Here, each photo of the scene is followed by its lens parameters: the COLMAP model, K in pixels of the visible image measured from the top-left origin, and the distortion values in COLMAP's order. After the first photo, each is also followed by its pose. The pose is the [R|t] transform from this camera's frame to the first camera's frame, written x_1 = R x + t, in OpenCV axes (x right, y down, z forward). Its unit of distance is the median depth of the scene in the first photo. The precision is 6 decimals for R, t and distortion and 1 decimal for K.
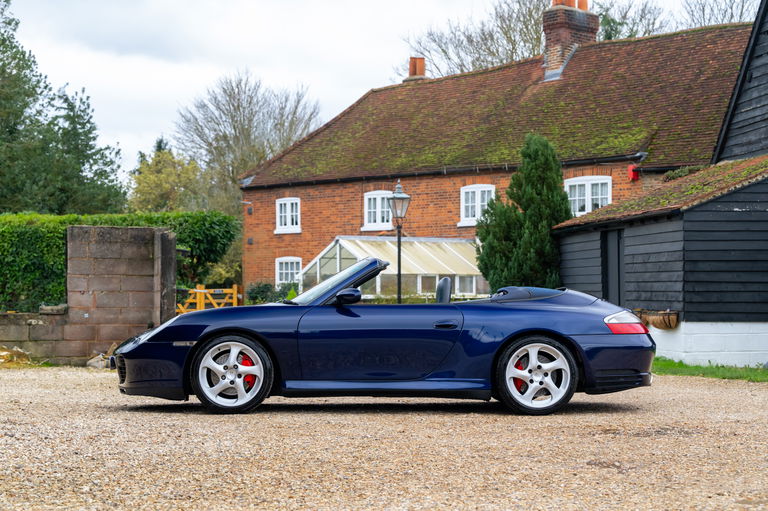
lens RADIAL K [[1559.2, 0, 387.2], [0, 1559.2, 254.6], [0, 0, 1]] dist [0.049592, 0.000000]
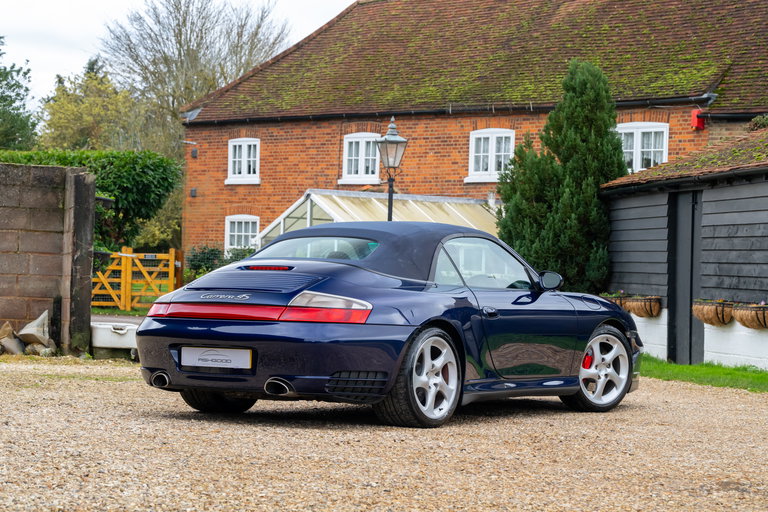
lens RADIAL K [[1933.1, 0, 379.9], [0, 1933.1, 264.3], [0, 0, 1]] dist [-0.012681, 0.000000]
pose [[0.999386, 0.033323, 0.010859, -0.005955], [-0.033575, 0.999152, 0.023841, 0.001054], [-0.010055, -0.024191, 0.999657, 0.052334]]
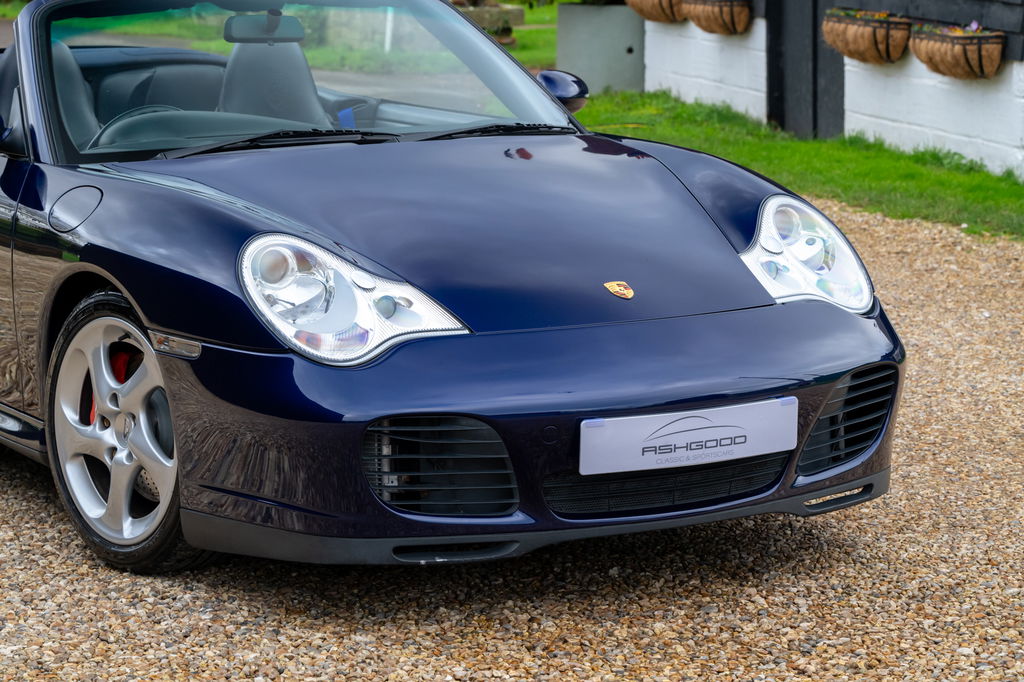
lens RADIAL K [[2989.8, 0, 512.7], [0, 2989.8, 340.5], [0, 0, 1]] dist [0.015078, 0.000000]
pose [[0.994755, -0.013333, 0.101414, 0.002268], [-0.006232, 0.981725, 0.190200, -0.013163], [-0.102097, -0.189835, 0.976493, 0.183972]]
